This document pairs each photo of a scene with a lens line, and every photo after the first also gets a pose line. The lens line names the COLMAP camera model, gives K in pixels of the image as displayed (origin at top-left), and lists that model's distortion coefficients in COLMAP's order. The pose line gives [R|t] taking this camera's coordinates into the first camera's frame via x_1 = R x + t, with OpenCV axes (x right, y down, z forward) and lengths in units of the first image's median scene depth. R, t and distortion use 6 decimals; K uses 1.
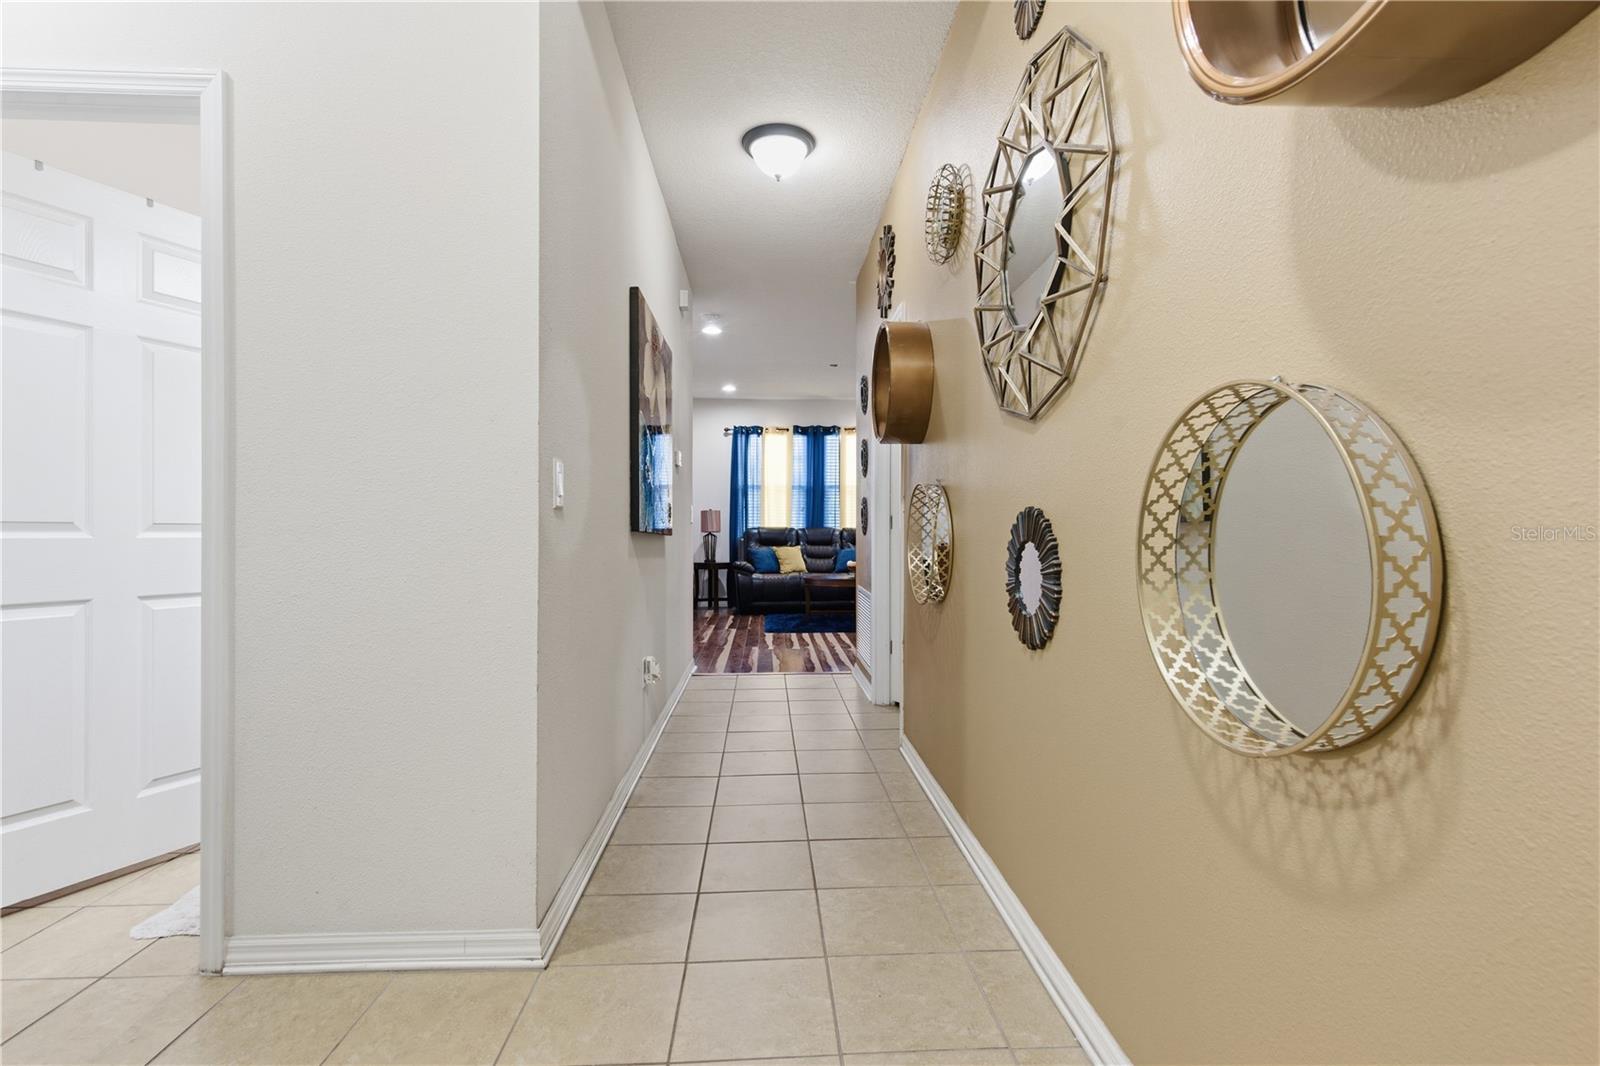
lens RADIAL K [[728.2, 0, 797.3], [0, 728.2, 546.3], [0, 0, 1]] dist [0.003487, -0.003260]
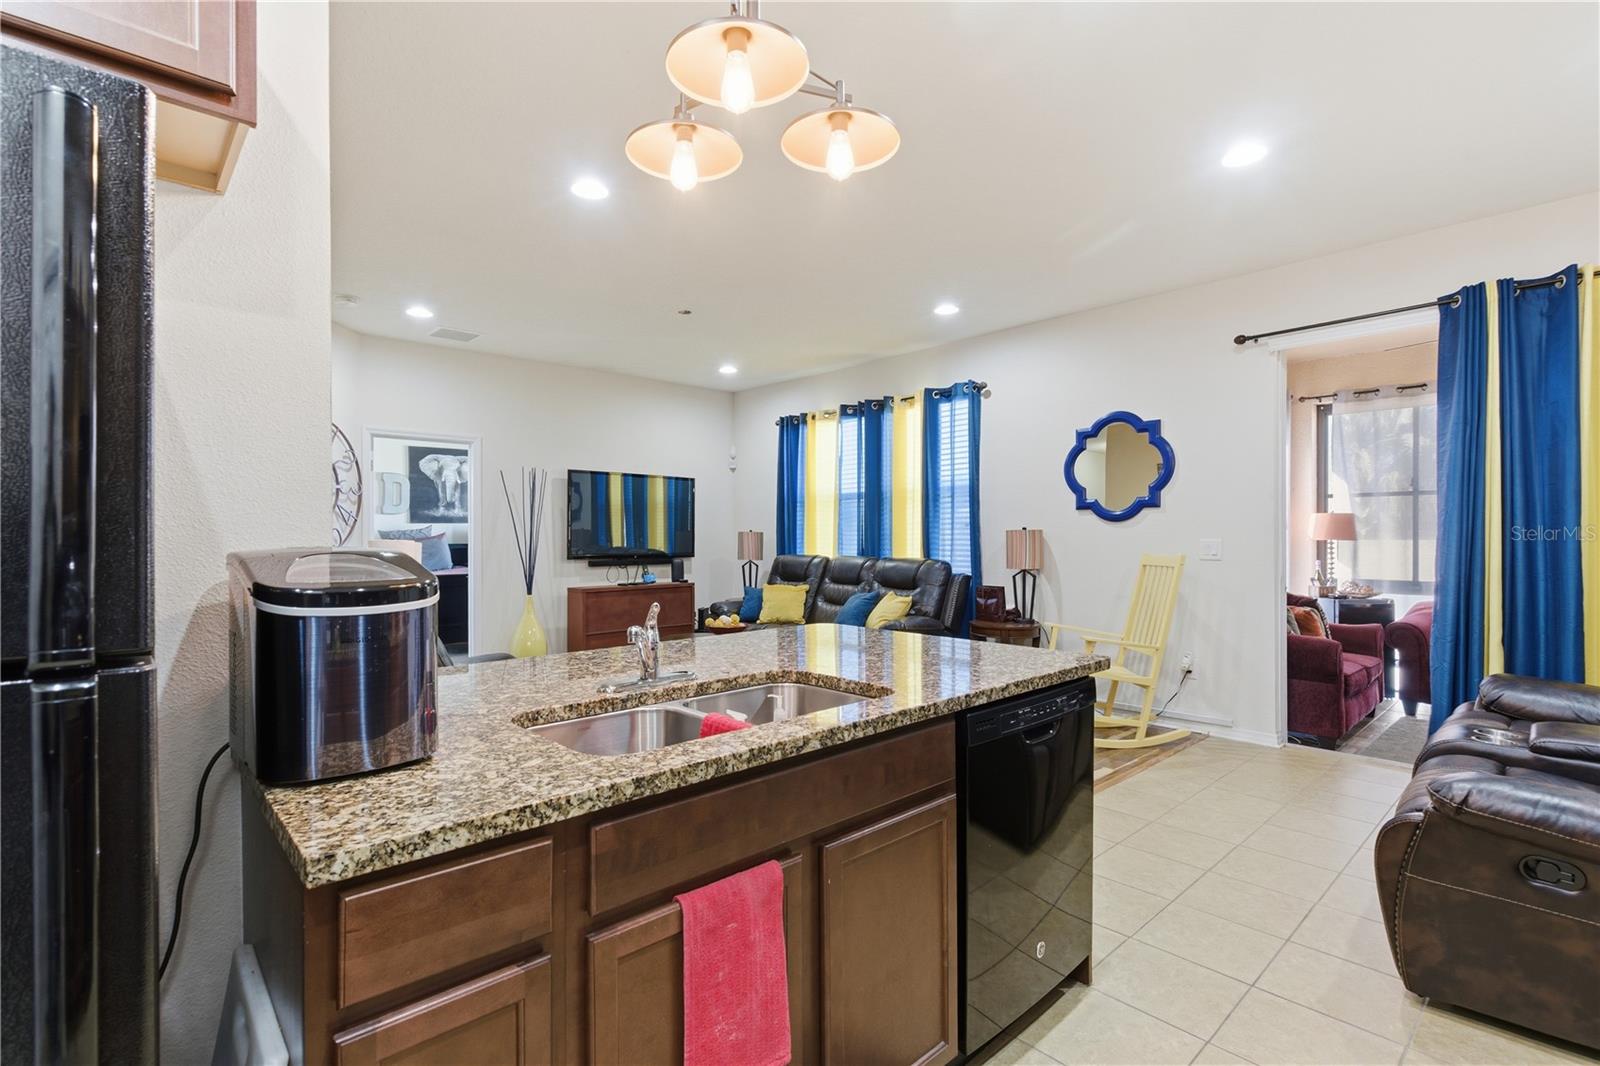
lens RADIAL K [[728.2, 0, 808.2], [0, 728.2, 539.4], [0, 0, 1]] dist [0.003487, -0.003260]
pose [[0.644091, 0.003670, -0.764940, 0.494655], [-0.022731, 0.999639, -0.014344, -0.031231], [0.764611, 0.026627, 0.643942, 0.546304]]
